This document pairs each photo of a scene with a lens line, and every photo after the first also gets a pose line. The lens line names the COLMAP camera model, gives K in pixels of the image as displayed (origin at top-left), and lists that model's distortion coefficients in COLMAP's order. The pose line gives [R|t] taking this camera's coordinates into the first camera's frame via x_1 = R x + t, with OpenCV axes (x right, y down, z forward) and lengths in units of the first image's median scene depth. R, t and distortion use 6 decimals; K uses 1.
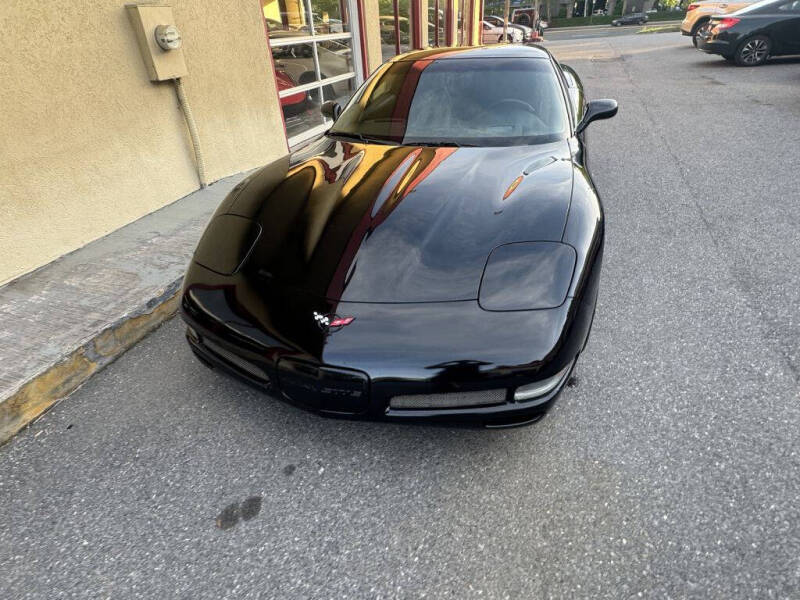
lens RADIAL K [[431.5, 0, 400.6], [0, 431.5, 299.4], [0, 0, 1]] dist [0.001802, -0.002518]
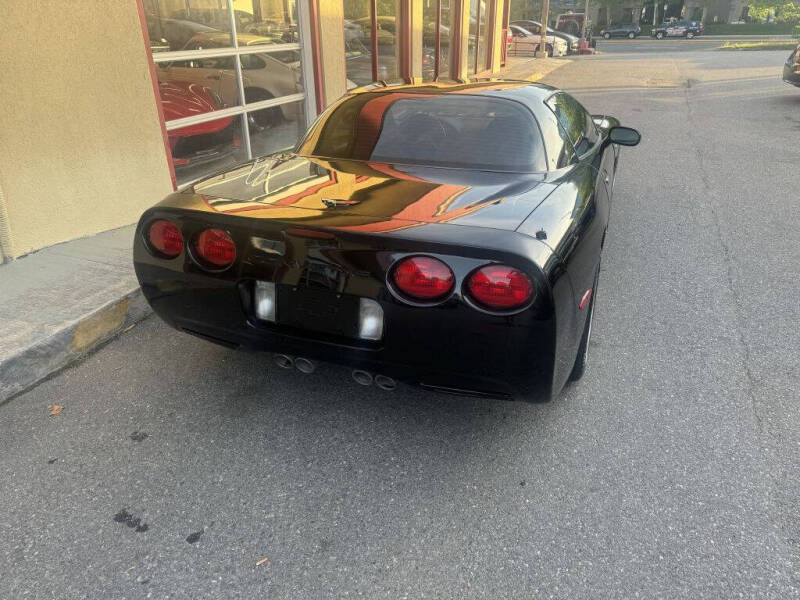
lens RADIAL K [[568.1, 0, 404.2], [0, 568.1, 298.7], [0, 0, 1]] dist [-0.005772, 0.006972]
pose [[0.998224, 0.057438, -0.015810, 0.273446], [-0.058840, 0.992101, -0.110783, -0.220254], [0.009322, 0.111516, 0.993719, 0.212100]]
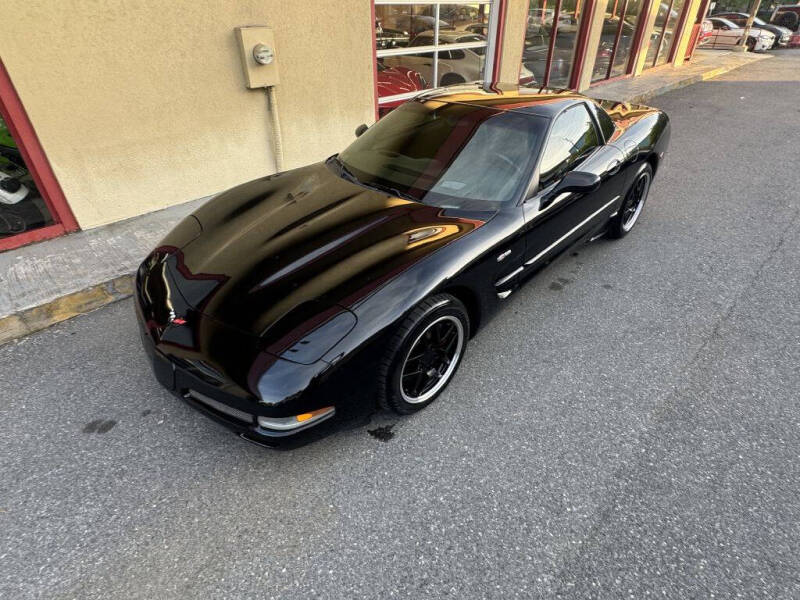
lens RADIAL K [[431.5, 0, 396.4], [0, 431.5, 300.3], [0, 0, 1]] dist [0.001802, -0.002518]
pose [[0.896866, 0.280759, -0.341769, 0.540770], [-0.268072, 0.959653, 0.084870, -0.182579], [0.351807, 0.015502, 0.935944, -0.006977]]
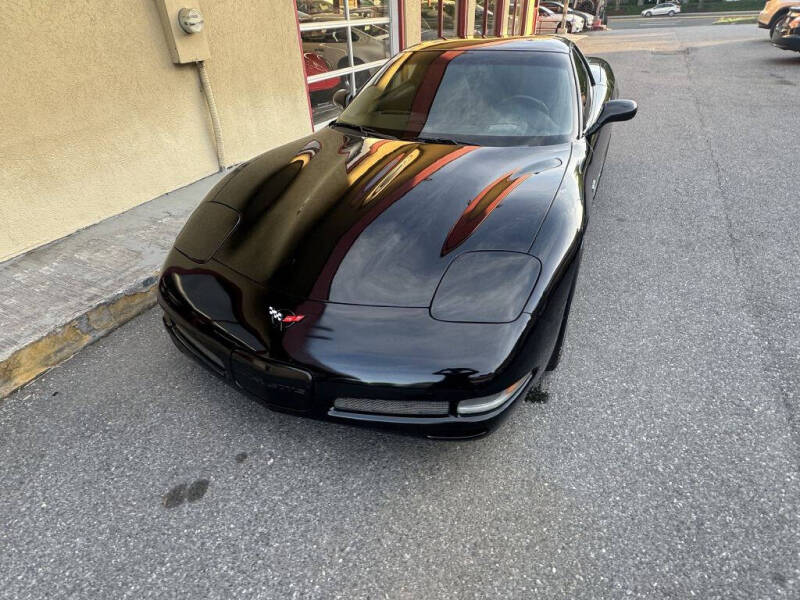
lens RADIAL K [[431.5, 0, 401.3], [0, 431.5, 303.1], [0, 0, 1]] dist [0.001802, -0.002518]
pose [[0.993397, 0.078358, -0.083796, 0.115984], [-0.075520, 0.996475, 0.036524, -0.024056], [0.086362, -0.029955, 0.995813, 0.014721]]
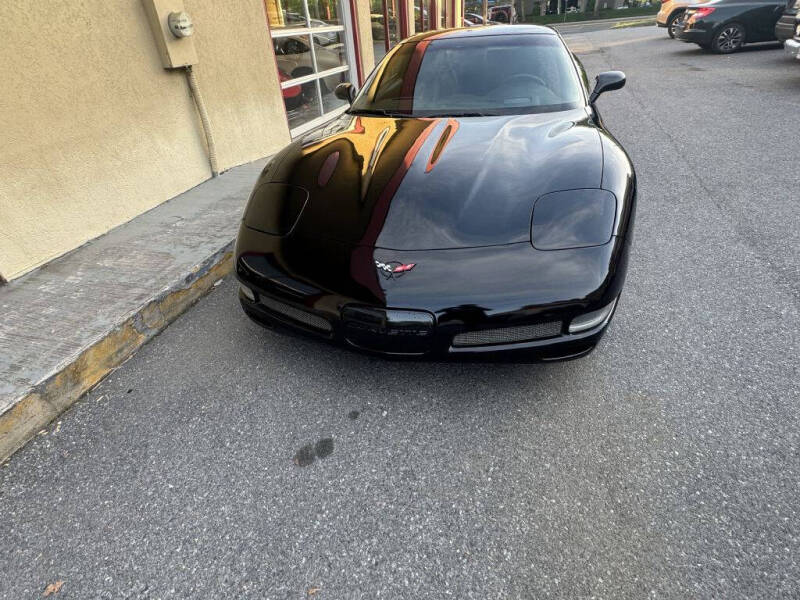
lens RADIAL K [[431.5, 0, 401.2], [0, 431.5, 302.7], [0, 0, 1]] dist [0.001802, -0.002518]
pose [[0.998568, -0.041383, 0.033911, -0.109332], [0.041290, 0.999141, 0.003453, 0.080119], [-0.034025, -0.002048, 0.999419, -0.037862]]
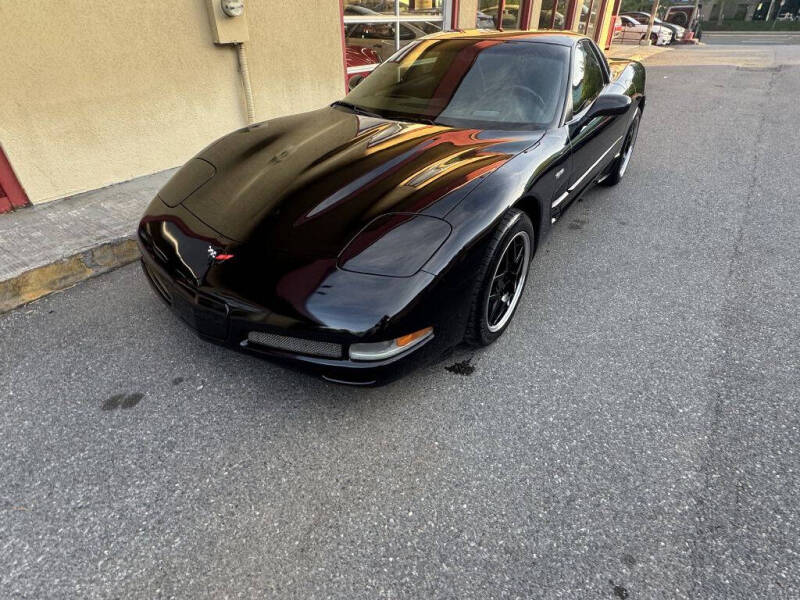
lens RADIAL K [[431.5, 0, 401.3], [0, 431.5, 302.9], [0, 0, 1]] dist [0.001802, -0.002518]
pose [[0.958957, 0.194301, -0.206515, 0.332456], [-0.189312, 0.980937, 0.043850, 0.019411], [0.211098, -0.002955, 0.977460, 0.004330]]
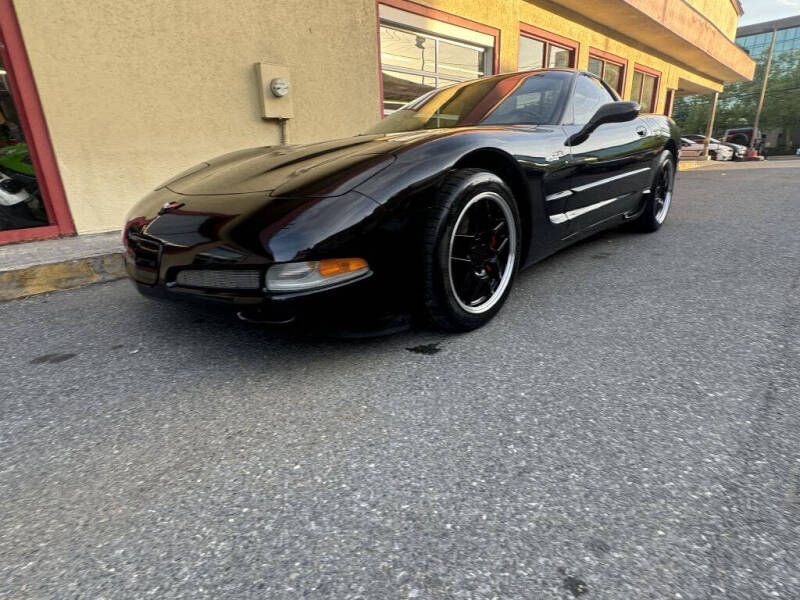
lens RADIAL K [[431.5, 0, 394.5], [0, 431.5, 301.6], [0, 0, 1]] dist [0.001802, -0.002518]
pose [[0.902487, 0.151163, -0.403321, 0.506478], [-0.241660, 0.952827, -0.183632, 0.208750], [0.356537, 0.263192, 0.896444, 0.170635]]
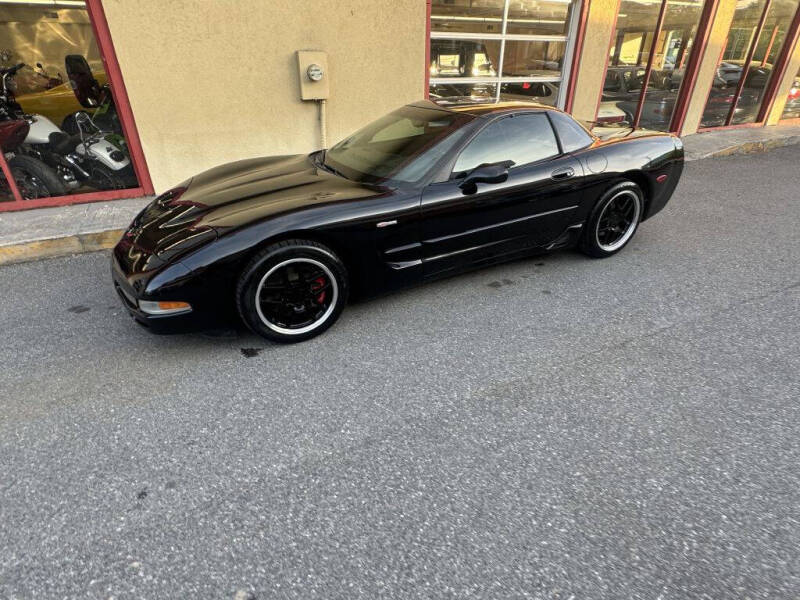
lens RADIAL K [[431.5, 0, 399.2], [0, 431.5, 299.7], [0, 0, 1]] dist [0.001802, -0.002518]
pose [[0.708767, 0.381351, -0.593482, 1.097901], [-0.411330, 0.906882, 0.091500, -0.198904], [0.573112, 0.179265, 0.799629, 0.152154]]
